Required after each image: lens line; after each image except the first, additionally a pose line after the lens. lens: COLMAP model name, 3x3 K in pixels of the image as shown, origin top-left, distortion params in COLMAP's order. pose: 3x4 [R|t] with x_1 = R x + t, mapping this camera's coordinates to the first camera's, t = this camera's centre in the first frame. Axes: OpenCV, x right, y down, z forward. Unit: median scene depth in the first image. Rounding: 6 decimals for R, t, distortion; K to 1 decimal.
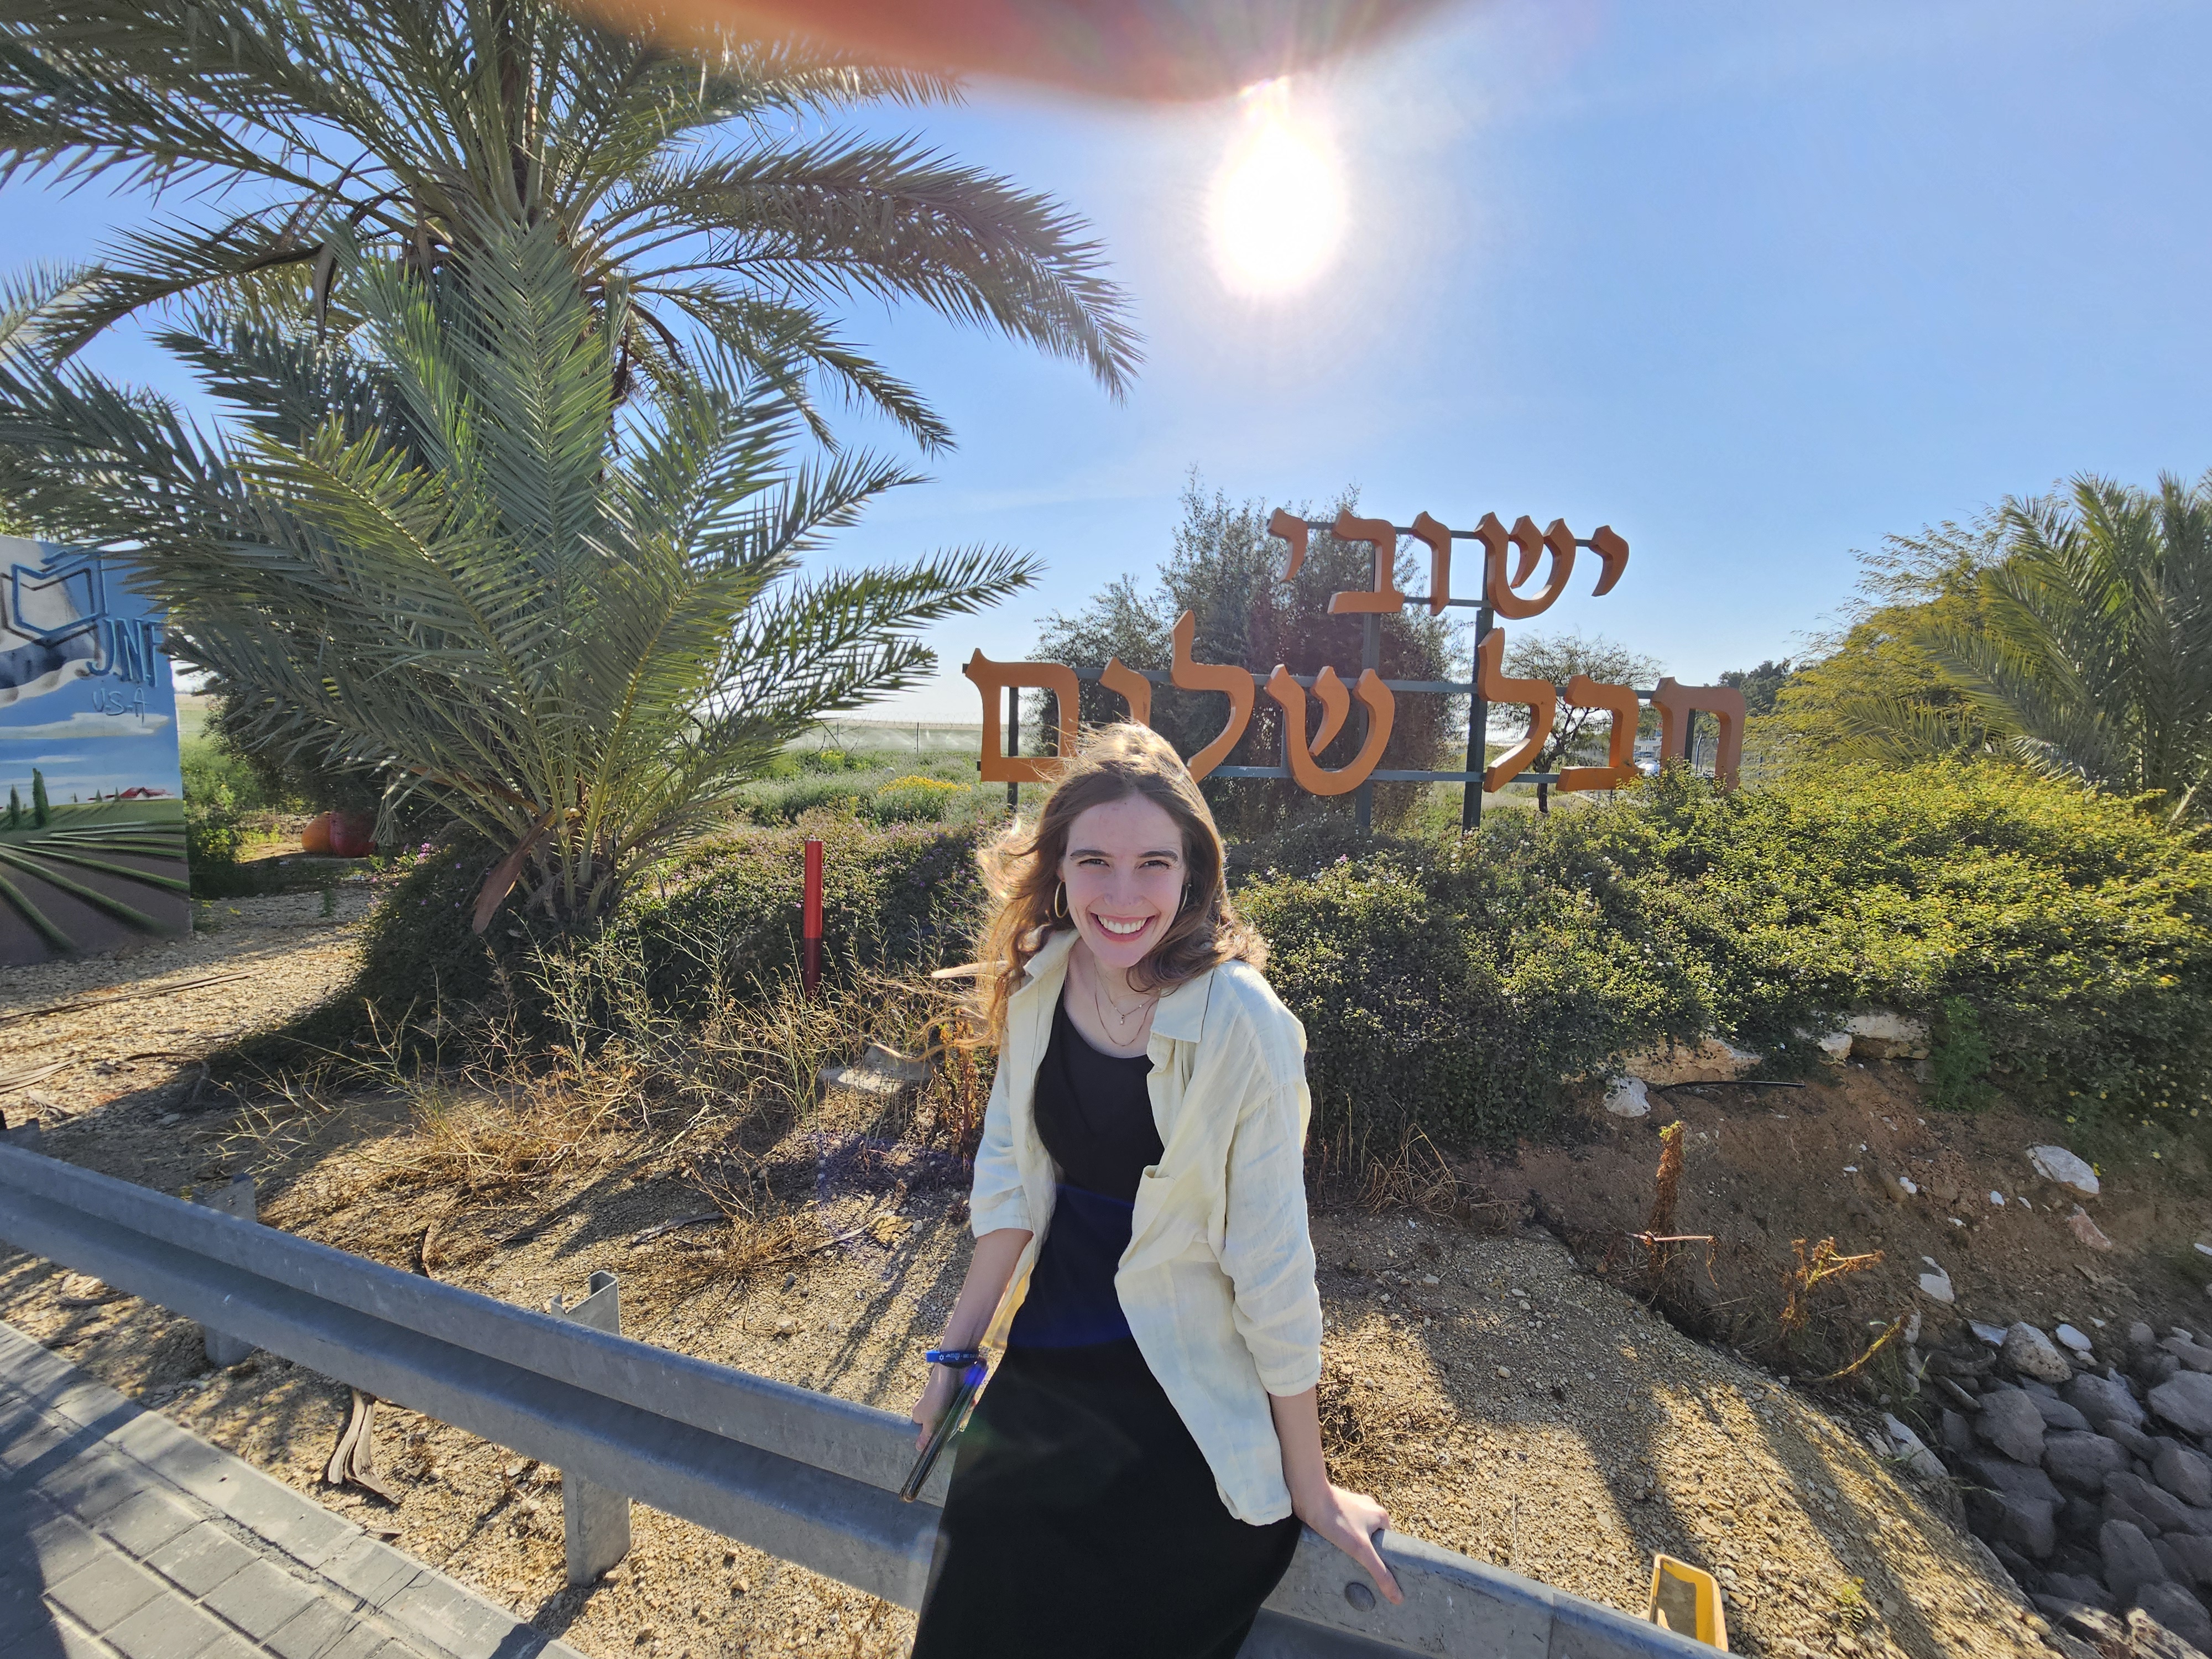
lens RADIAL K [[903.7, 0, 1113.9], [0, 903.7, 824.7], [0, 0, 1]] dist [-0.003635, 0.001341]
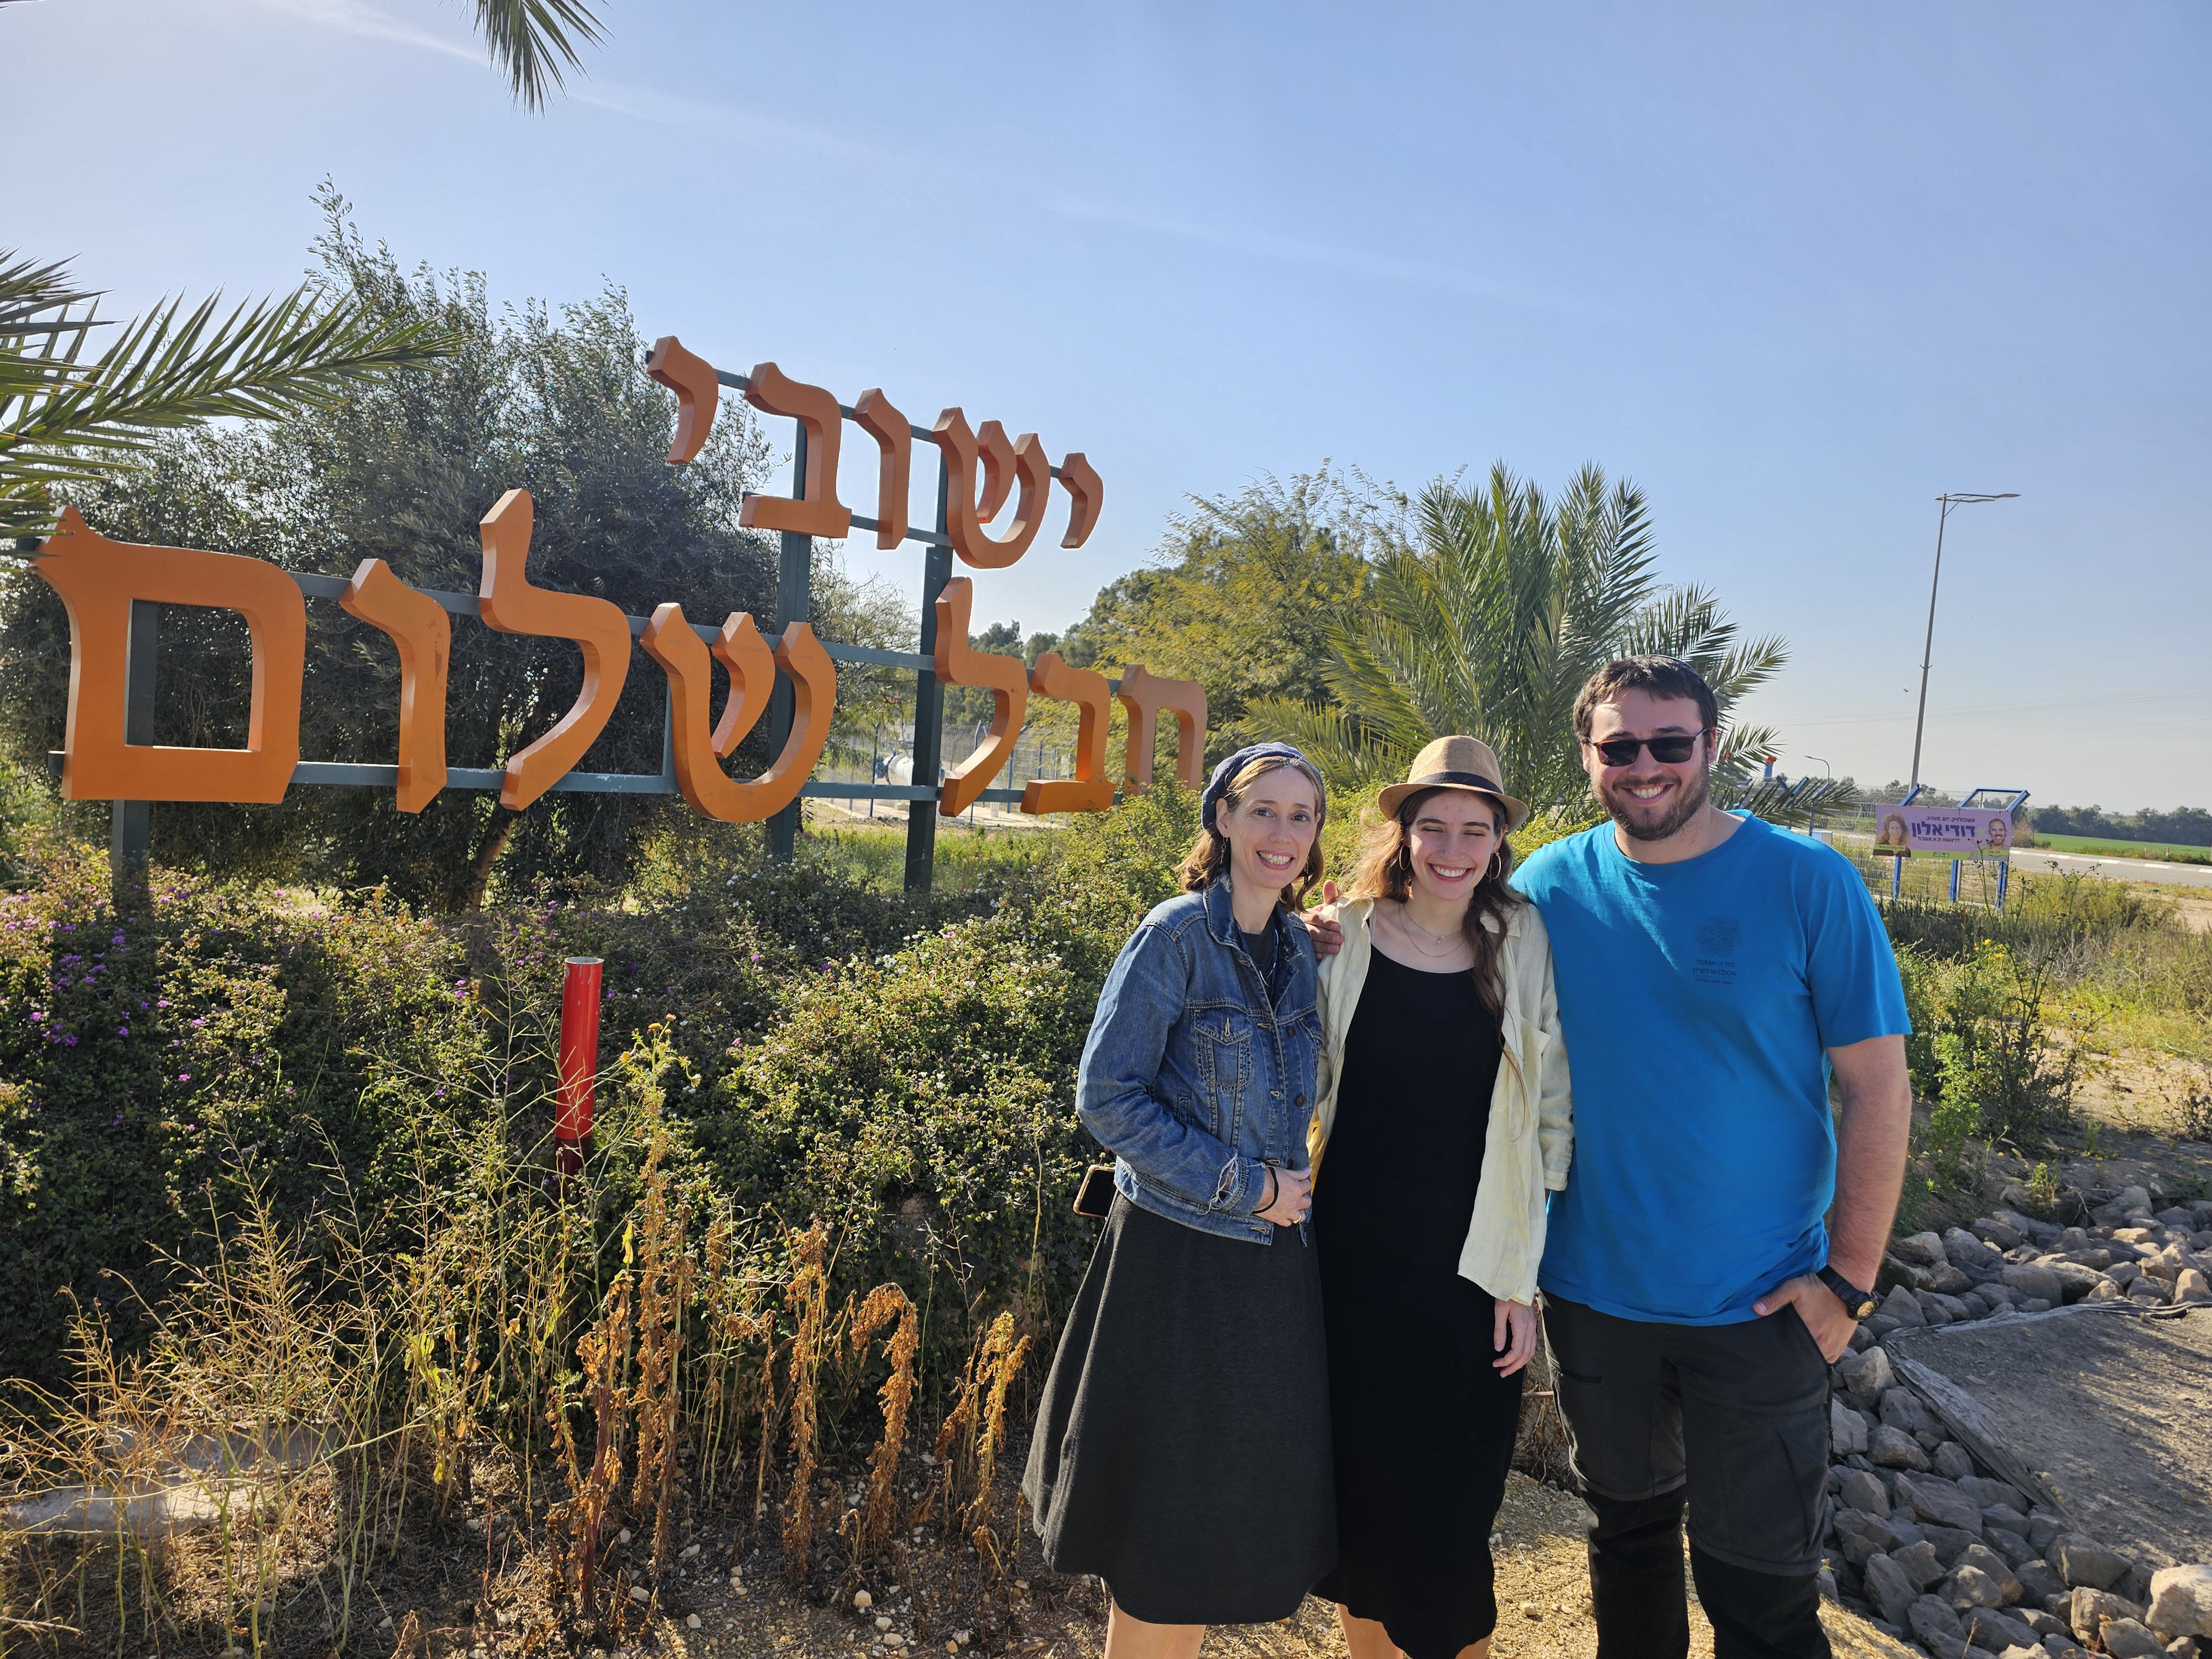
lens RADIAL K [[1474.9, 0, 1089.0], [0, 1474.9, 816.4], [0, 0, 1]] dist [0.050332, -0.034295]
pose [[0.770259, -0.001692, 0.637730, -0.378615], [0.013544, 0.999814, -0.013706, -0.034902], [-0.637588, 0.019195, 0.770138, 0.134105]]
